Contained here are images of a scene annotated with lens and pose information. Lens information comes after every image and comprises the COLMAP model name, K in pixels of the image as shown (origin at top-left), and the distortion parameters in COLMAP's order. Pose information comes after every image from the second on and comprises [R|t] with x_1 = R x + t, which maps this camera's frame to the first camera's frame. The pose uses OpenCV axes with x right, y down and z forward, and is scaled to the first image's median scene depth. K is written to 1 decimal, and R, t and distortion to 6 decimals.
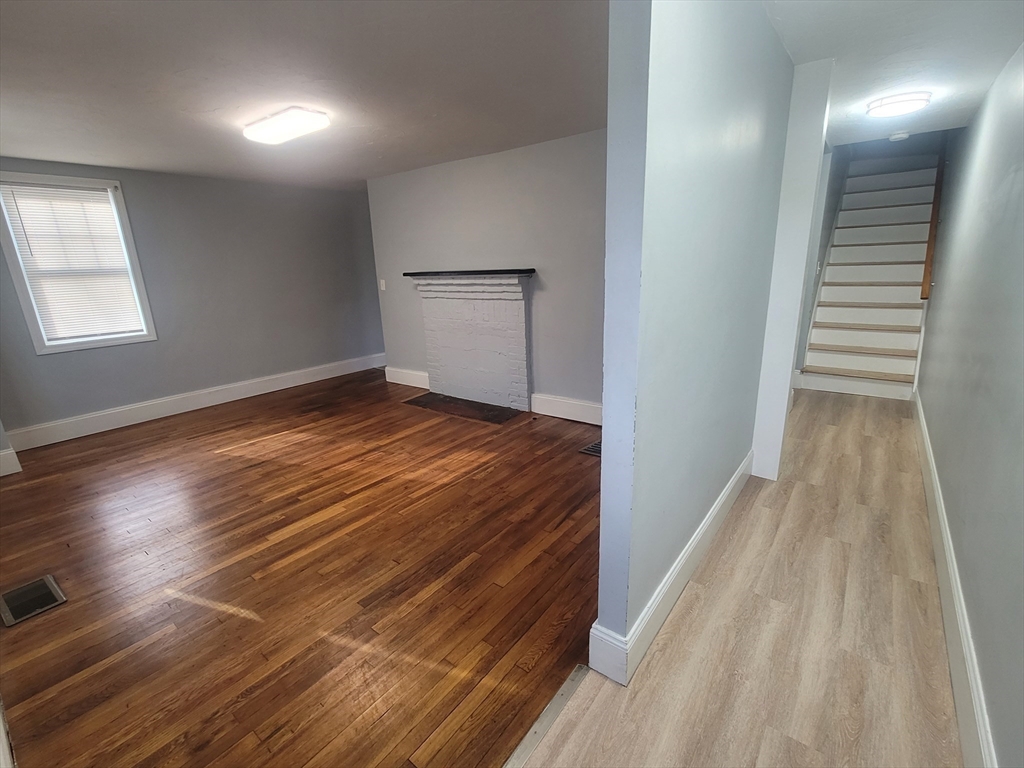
lens RADIAL K [[458.2, 0, 507.5], [0, 458.2, 390.9], [0, 0, 1]] dist [-0.003709, -0.000798]
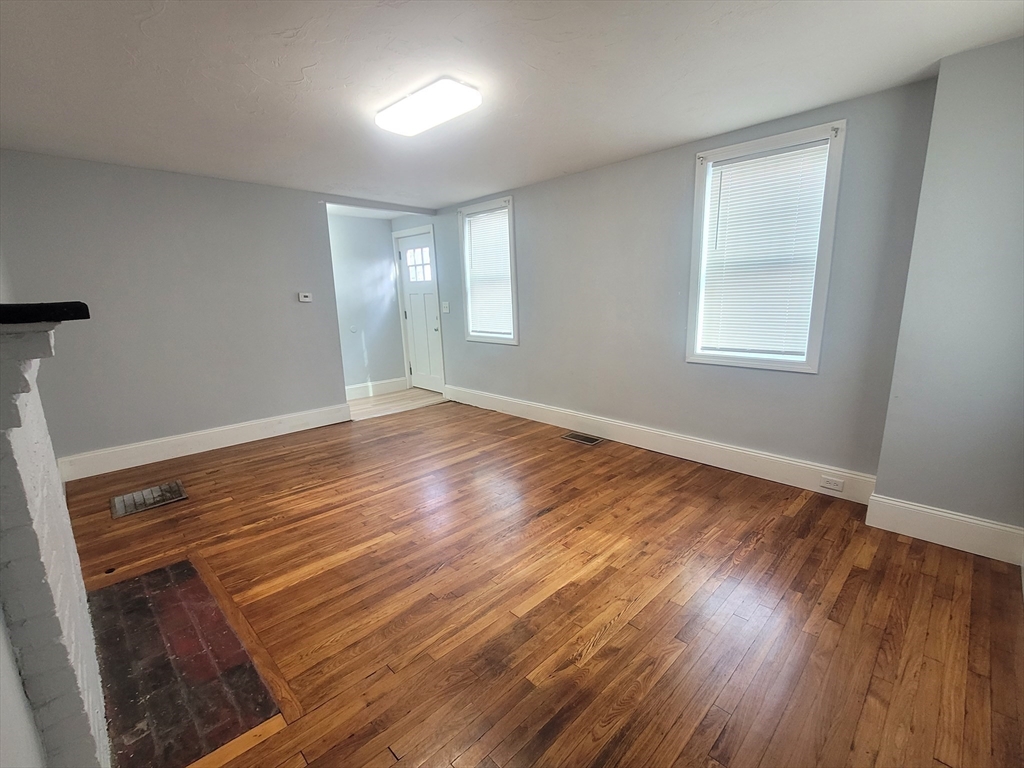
lens RADIAL K [[458.2, 0, 515.6], [0, 458.2, 385.0], [0, 0, 1]] dist [-0.003709, -0.000798]
pose [[-0.991743, 0.037770, 0.122551, -0.570928], [0.089161, 0.889951, 0.447256, -0.389039], [-0.092172, 0.454490, -0.885970, 1.529292]]
